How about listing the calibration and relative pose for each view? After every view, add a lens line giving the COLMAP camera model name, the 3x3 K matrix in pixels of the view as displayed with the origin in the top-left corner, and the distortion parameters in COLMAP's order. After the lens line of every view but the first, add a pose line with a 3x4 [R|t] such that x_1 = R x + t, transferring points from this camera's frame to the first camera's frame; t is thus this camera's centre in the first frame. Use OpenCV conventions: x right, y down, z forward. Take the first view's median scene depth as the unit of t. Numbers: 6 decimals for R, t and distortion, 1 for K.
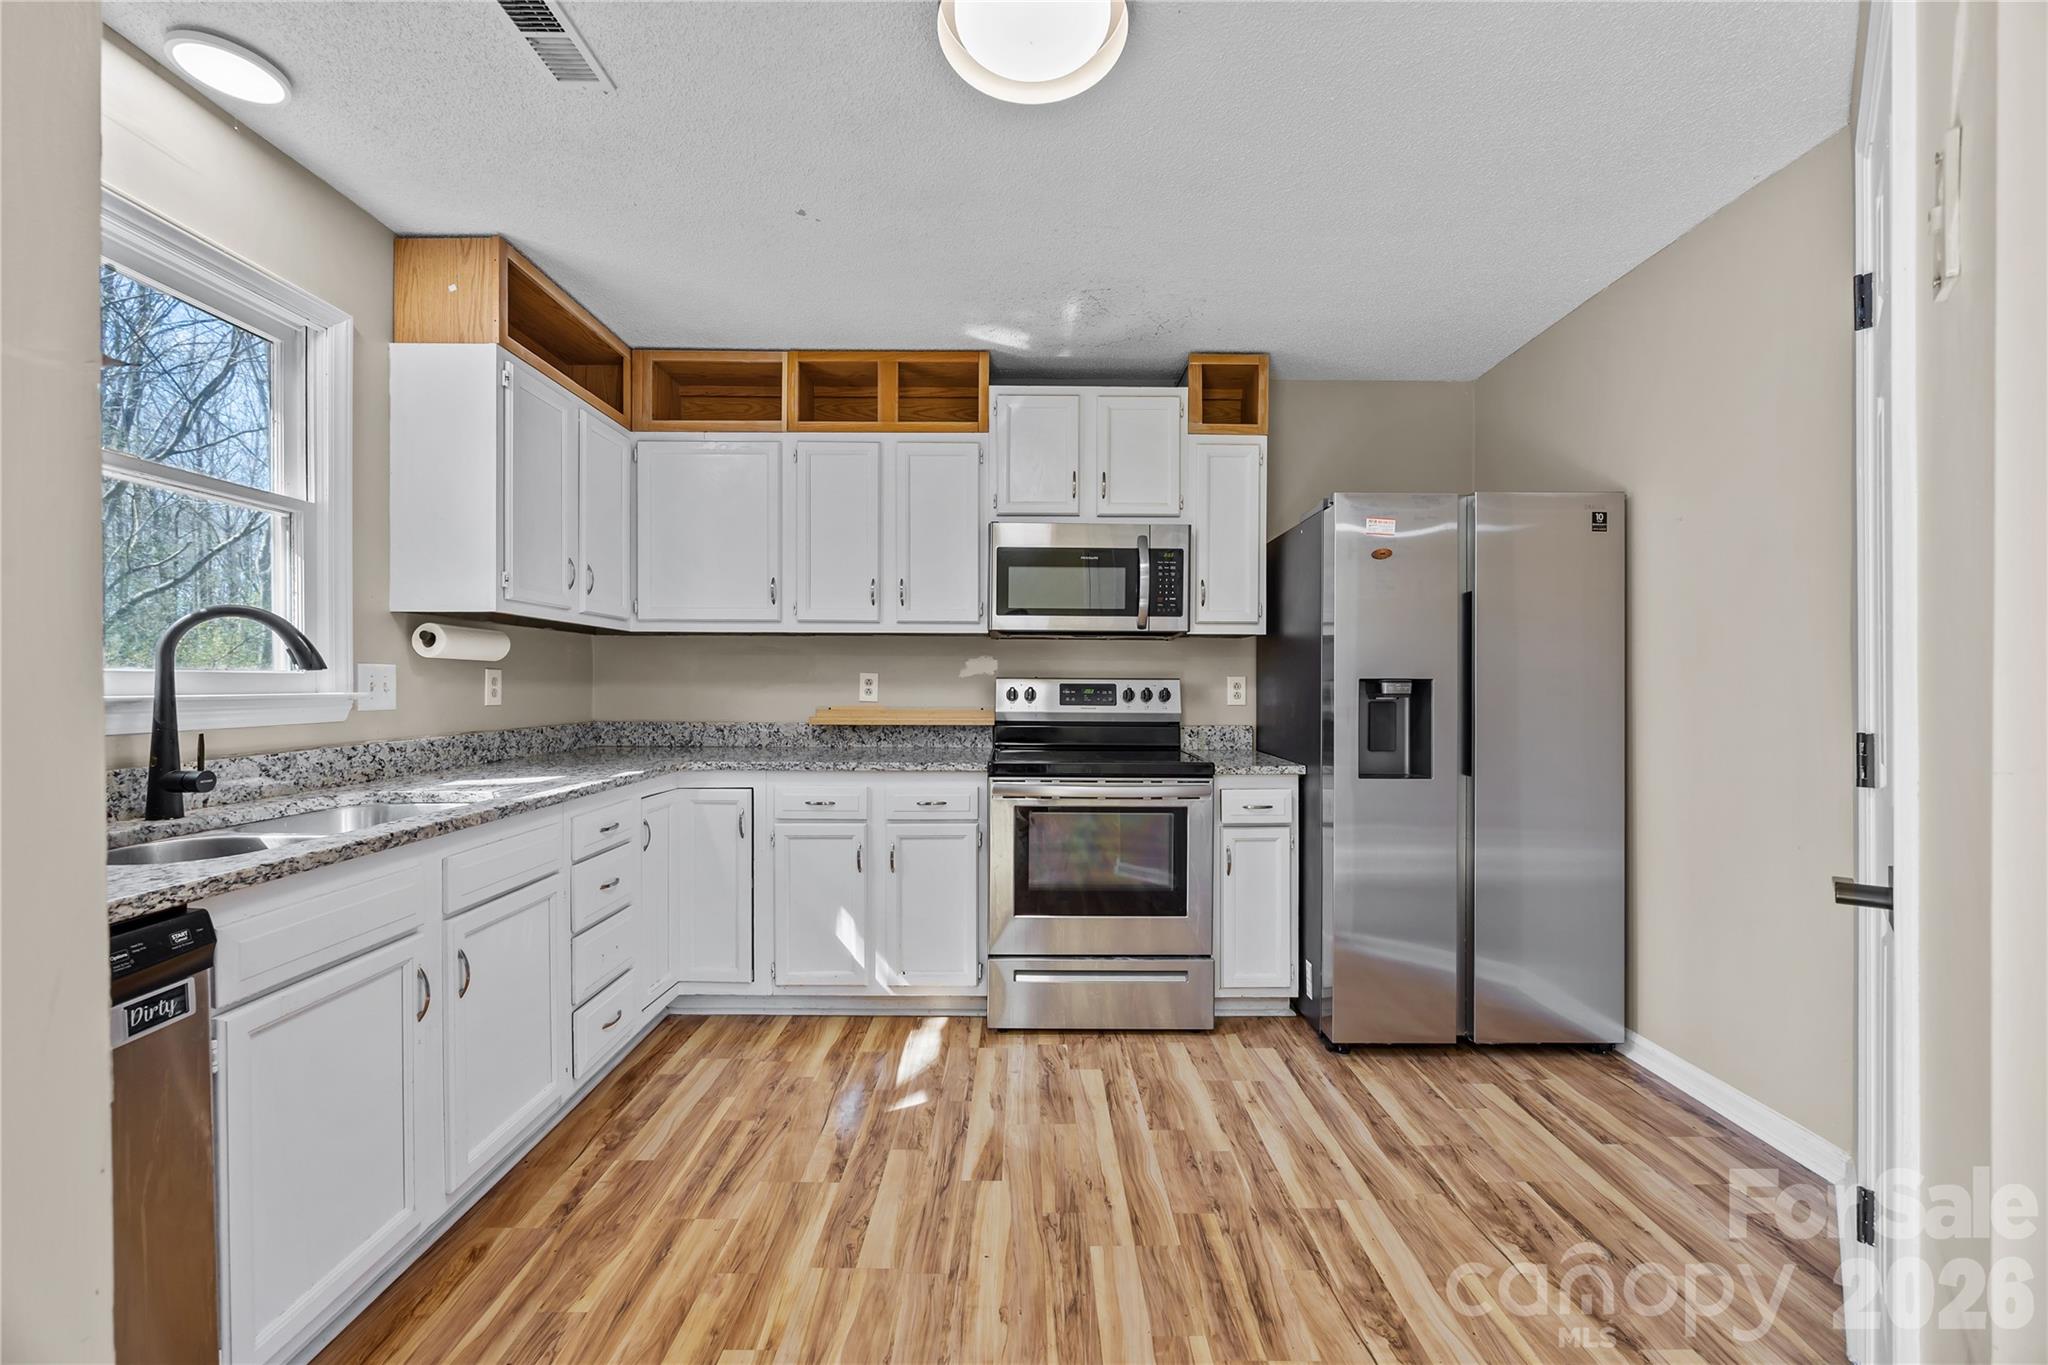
lens RADIAL K [[787.2, 0, 1032.4], [0, 787.2, 687.4], [0, 0, 1]] dist [-0.002386, 0.000374]
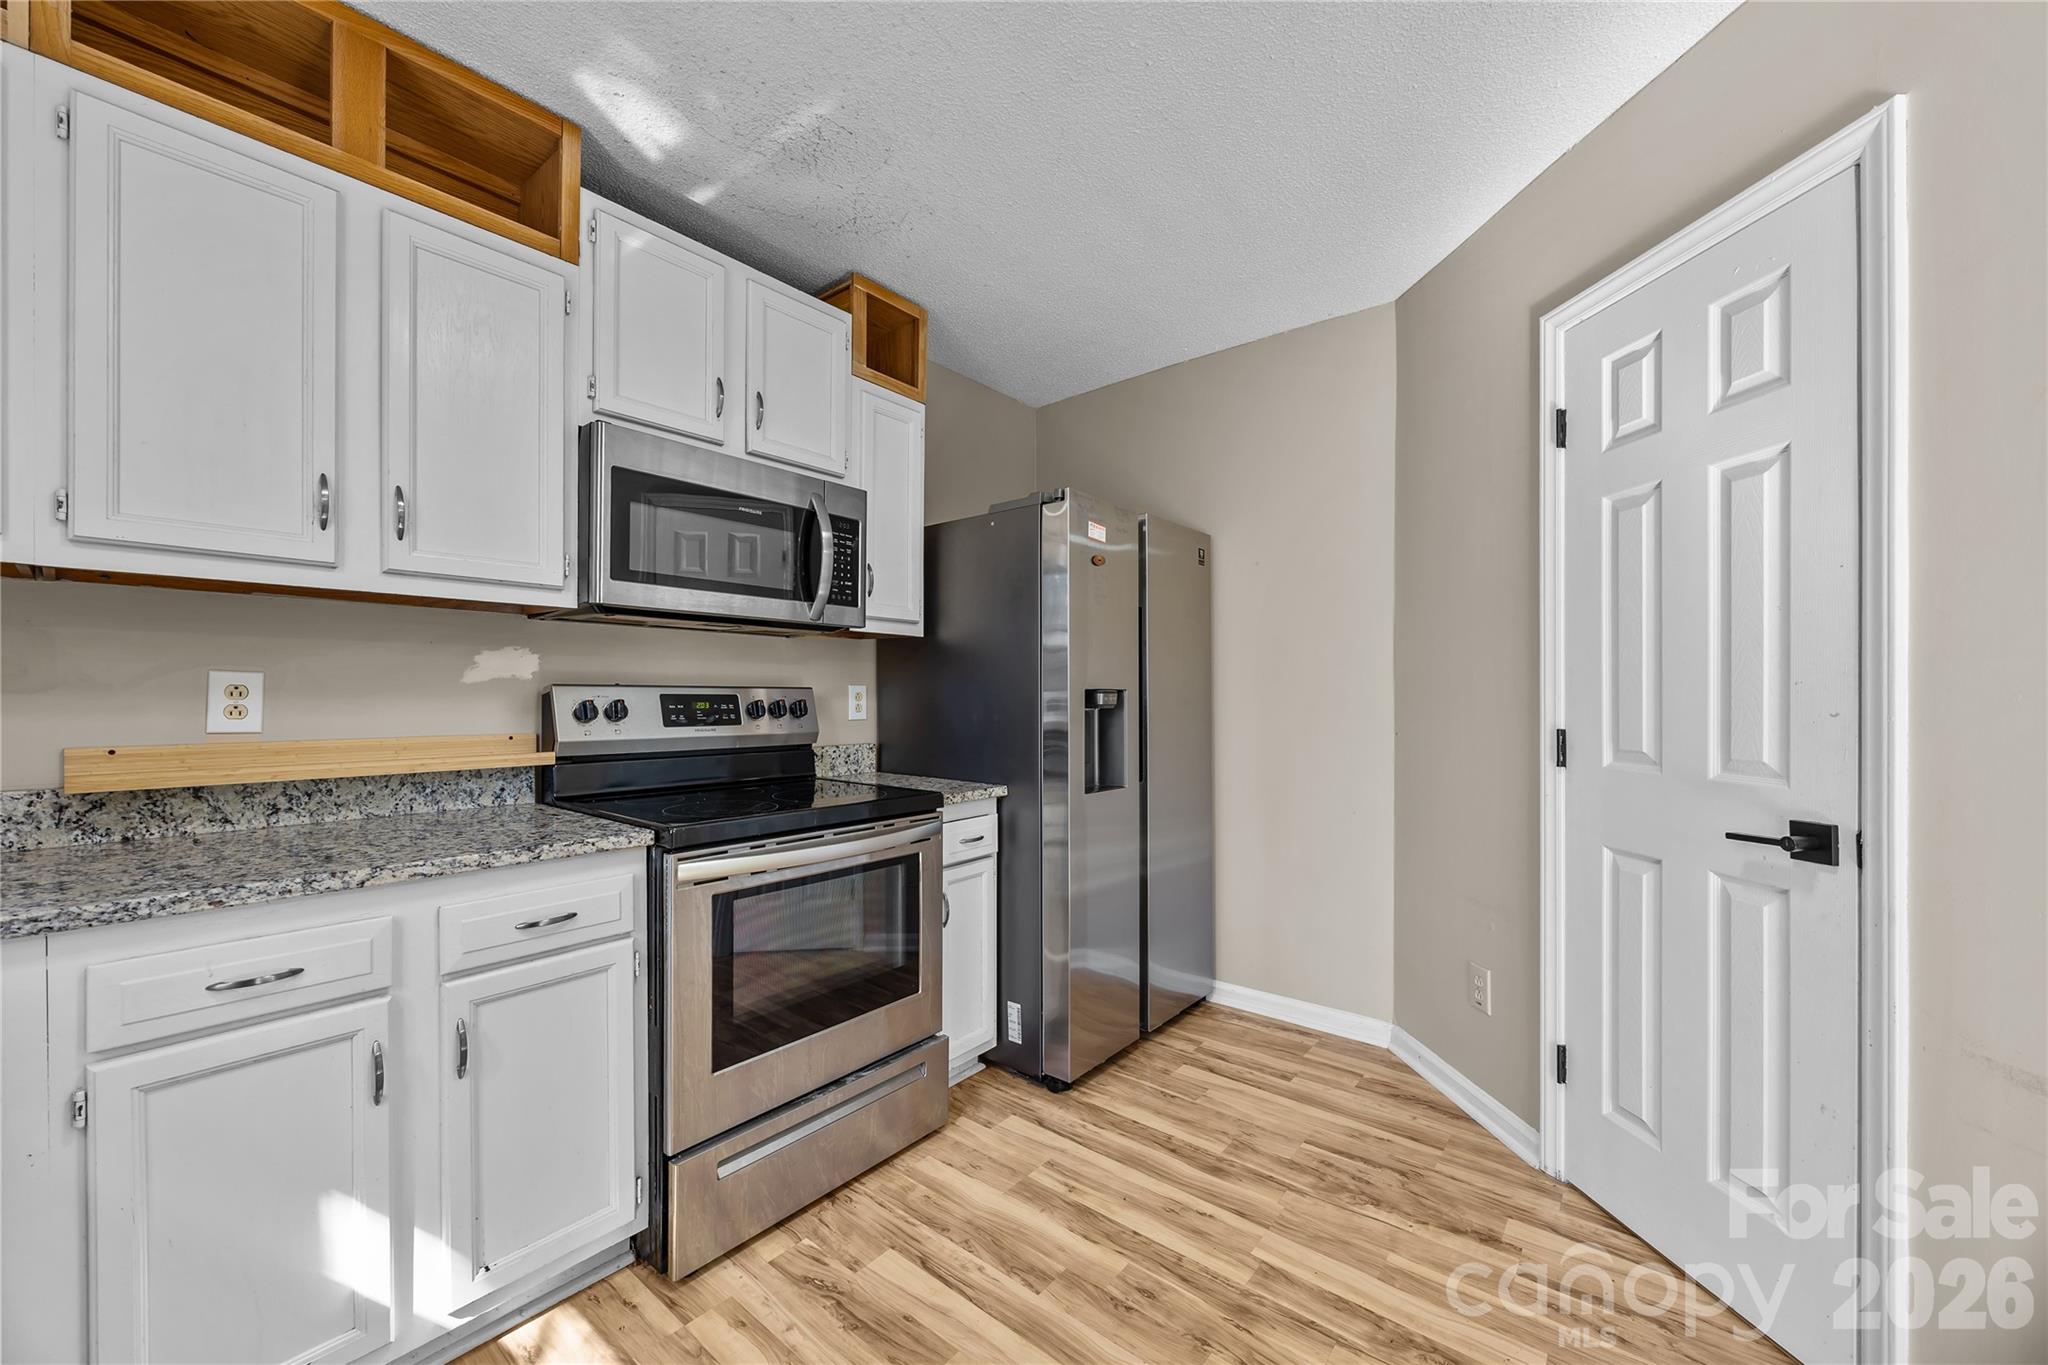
lens RADIAL K [[787.2, 0, 1031.9], [0, 787.2, 696.8], [0, 0, 1]] dist [-0.002386, 0.000374]
pose [[0.635954, -0.004428, 0.771714, -0.323956], [0.003483, 0.999990, 0.002867, -0.004214], [-0.771719, 0.000865, 0.635963, 0.403501]]
